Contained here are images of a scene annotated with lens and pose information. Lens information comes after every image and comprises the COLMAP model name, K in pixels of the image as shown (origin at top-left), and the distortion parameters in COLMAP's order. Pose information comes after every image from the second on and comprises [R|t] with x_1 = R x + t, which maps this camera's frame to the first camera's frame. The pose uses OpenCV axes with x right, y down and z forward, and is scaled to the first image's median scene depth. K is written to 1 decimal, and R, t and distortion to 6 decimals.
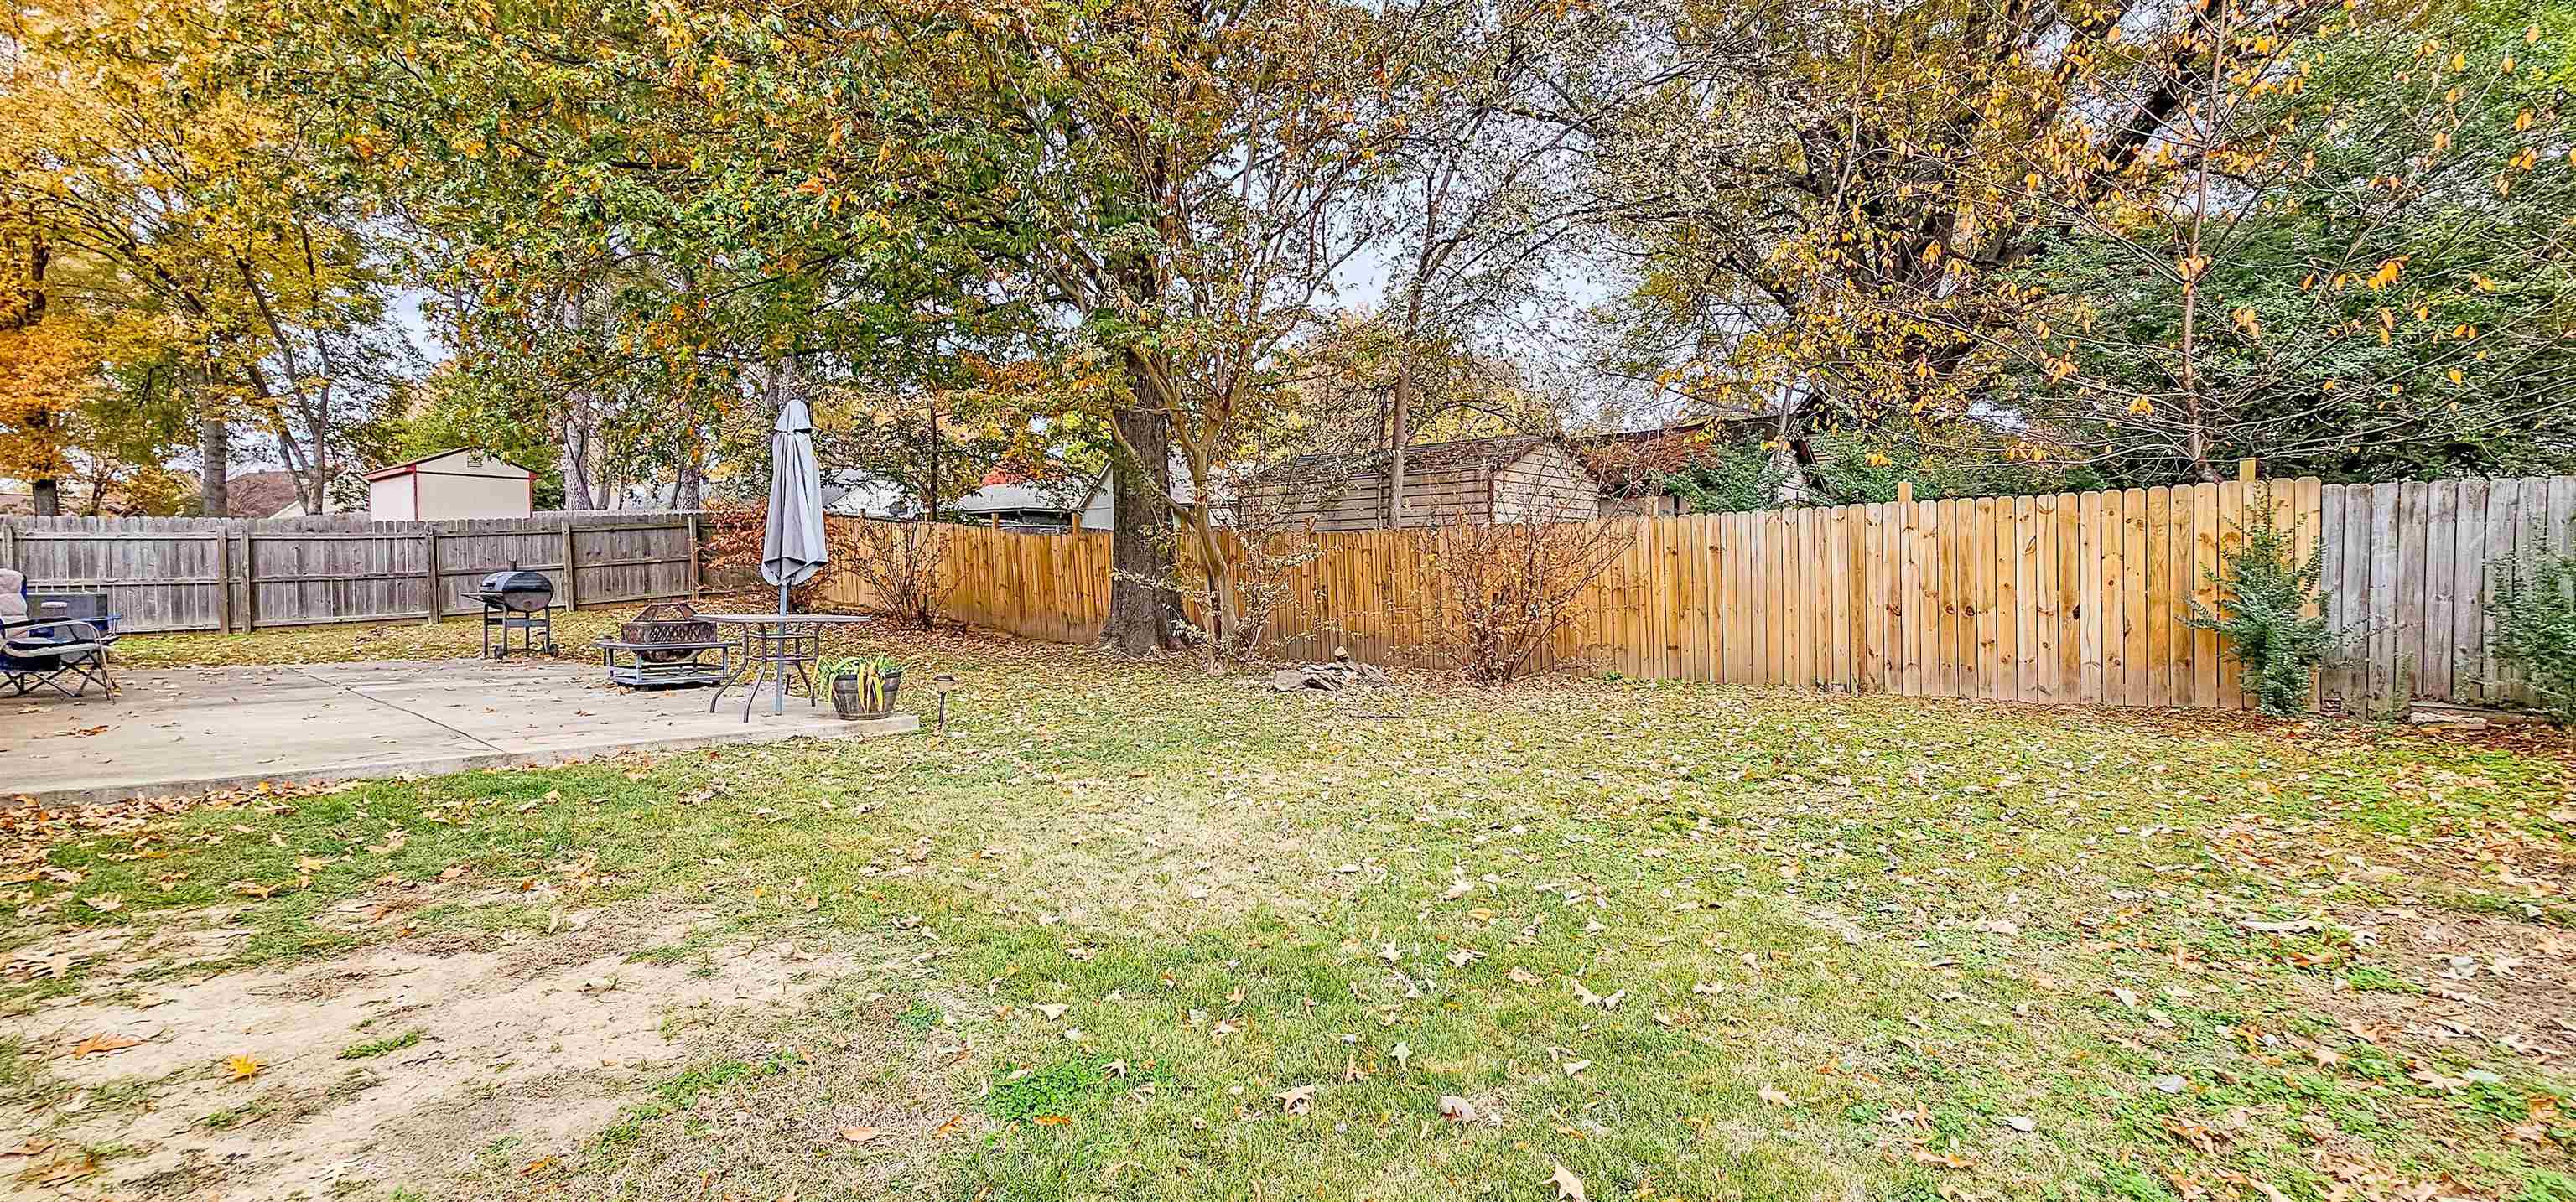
lens RADIAL K [[1053.9, 0, 1294.5], [0, 1053.9, 608.9], [0, 0, 1]] dist [-0.004185, -0.000334]
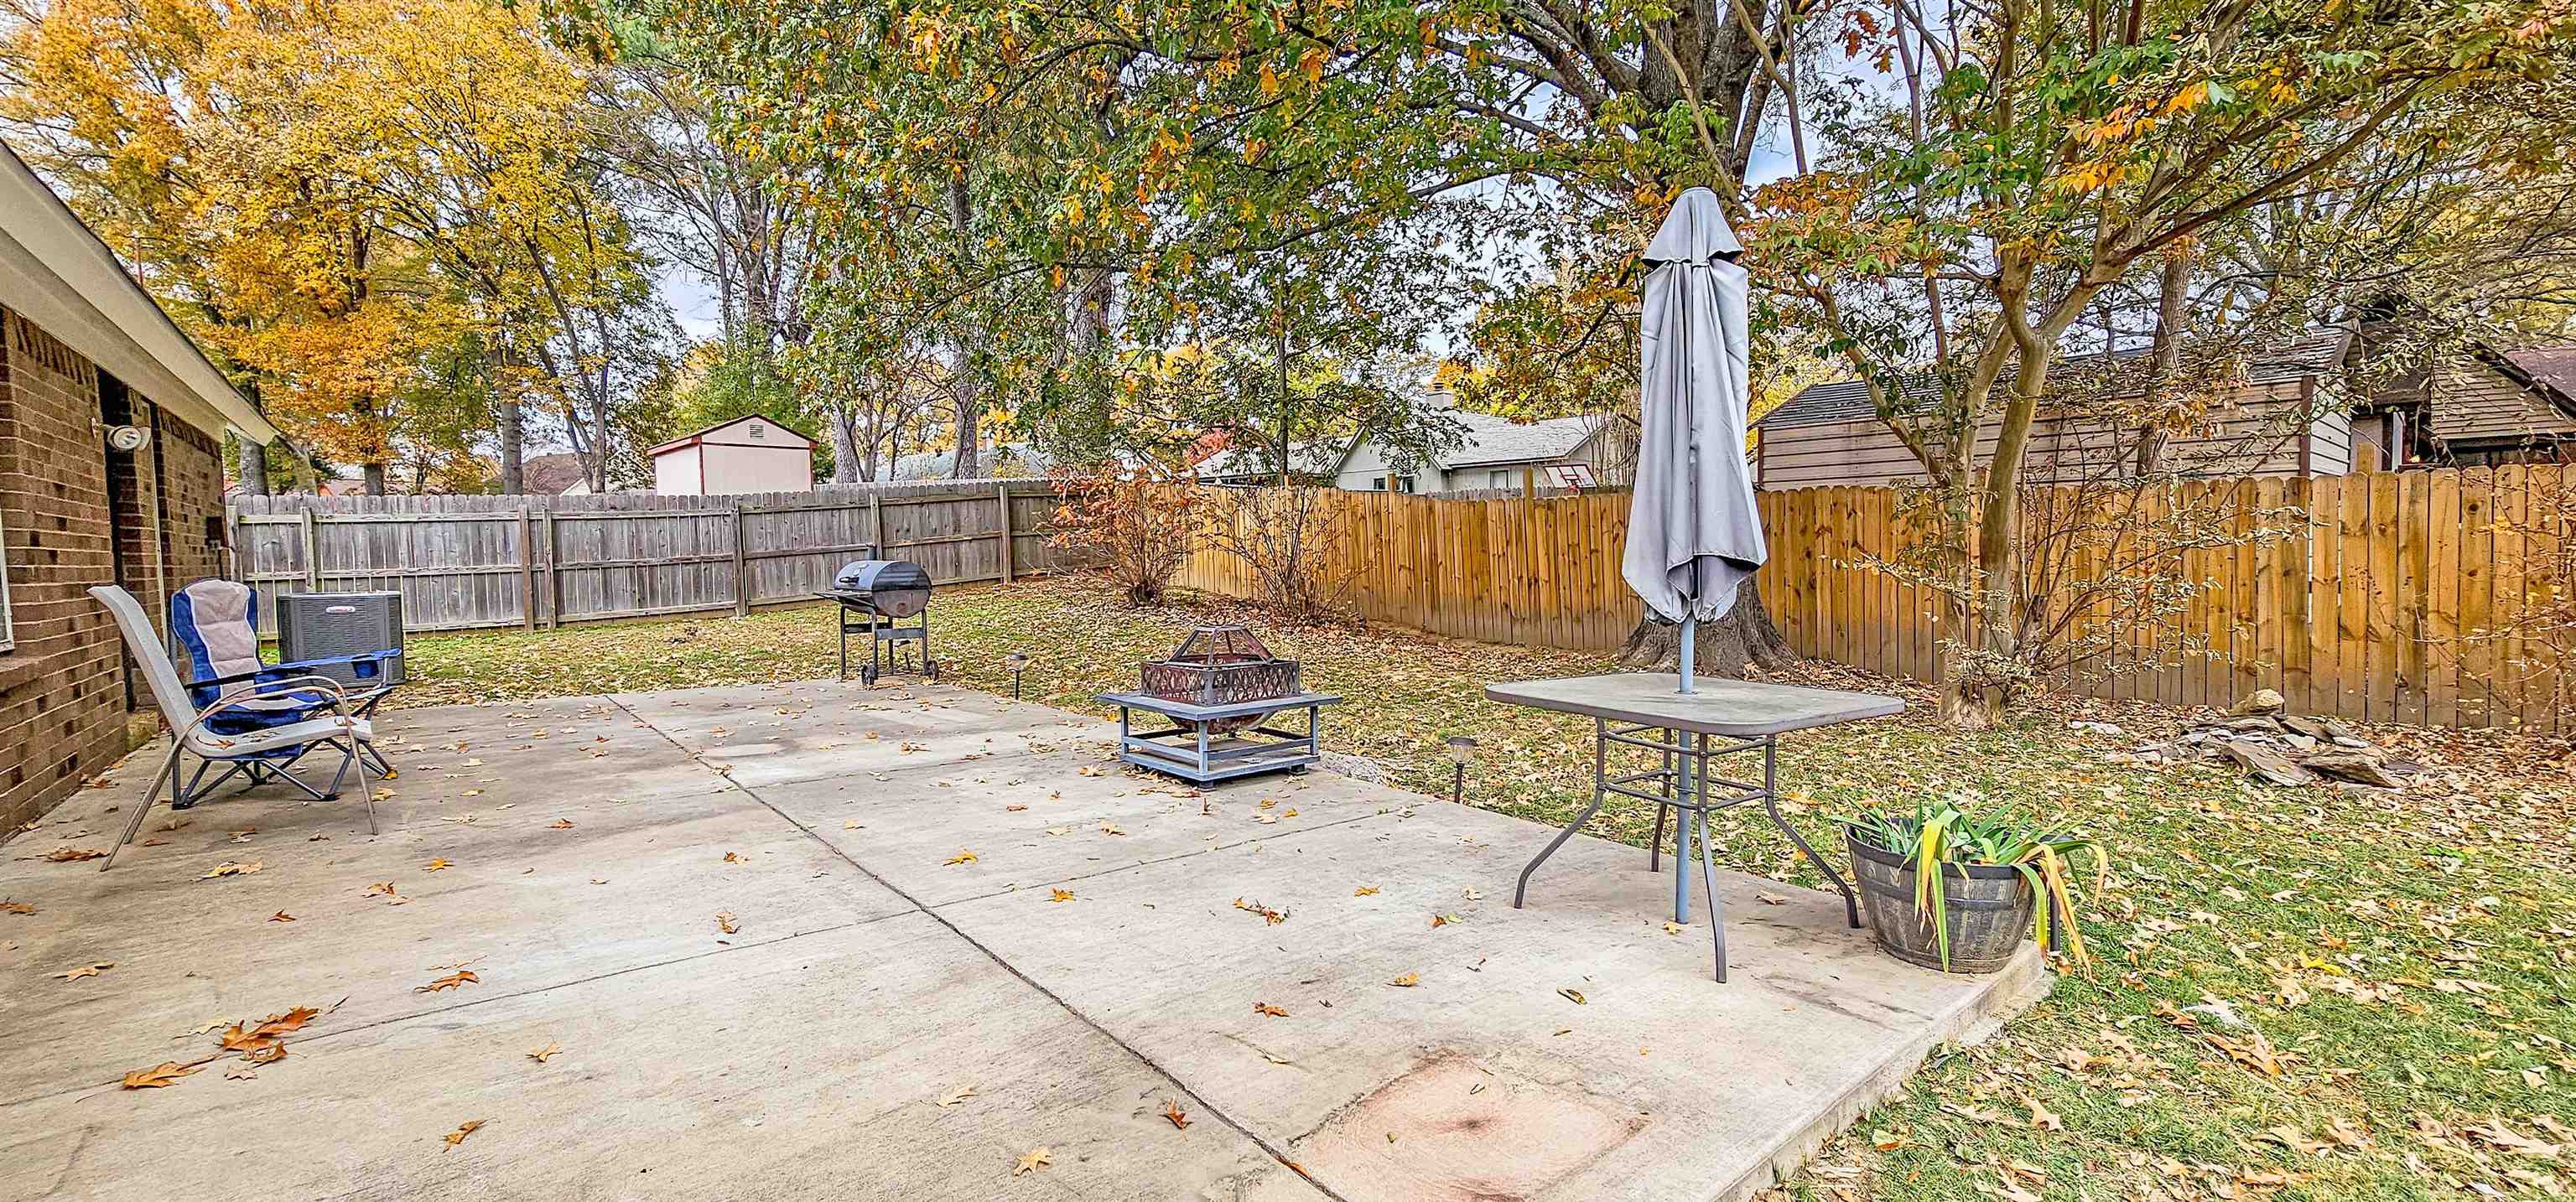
lens RADIAL K [[1109.3, 0, 1309.7], [0, 1109.3, 612.4], [0, 0, 1]] dist [-0.000993, -0.000408]
pose [[0.984200, 0.001746, -0.177051, -0.129972], [0.003810, 0.999511, 0.031032, -0.009327], [0.177018, -0.031216, 0.983712, 0.124272]]
